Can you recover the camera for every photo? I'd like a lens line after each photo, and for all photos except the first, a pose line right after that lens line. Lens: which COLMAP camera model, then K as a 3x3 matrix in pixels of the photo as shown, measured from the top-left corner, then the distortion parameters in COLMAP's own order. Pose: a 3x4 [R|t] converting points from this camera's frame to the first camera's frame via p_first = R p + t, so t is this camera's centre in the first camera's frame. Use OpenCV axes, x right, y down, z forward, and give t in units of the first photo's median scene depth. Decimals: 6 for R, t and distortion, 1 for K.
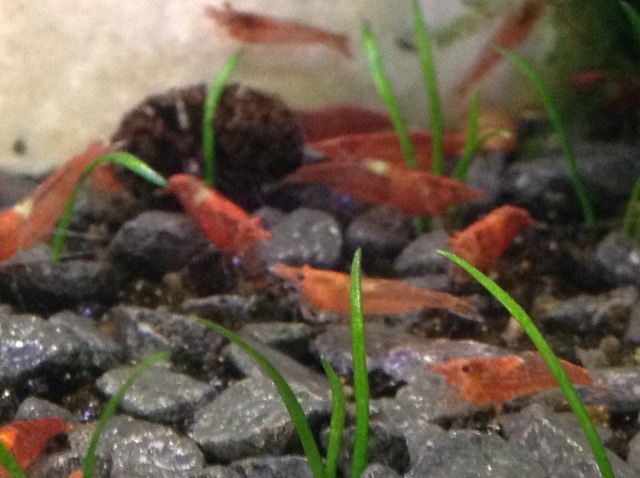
lens RADIAL K [[562.4, 0, 320.0], [0, 562.4, 239.0], [0, 0, 1]] dist [-0.007737, -0.004431]
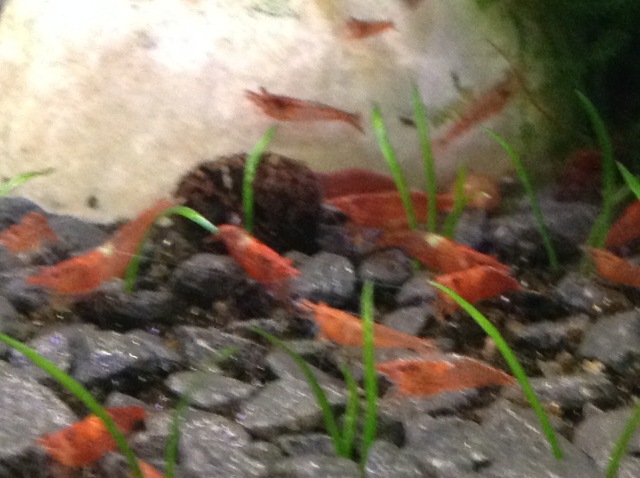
lens RADIAL K [[562.4, 0, 320.0], [0, 562.4, 239.0], [0, 0, 1]] dist [-0.007737, -0.004431]
pose [[0.999781, 0.009145, -0.018844, -0.017022], [-0.010948, 0.995134, -0.097918, 0.041143], [0.017857, 0.098103, 0.995016, -0.264048]]
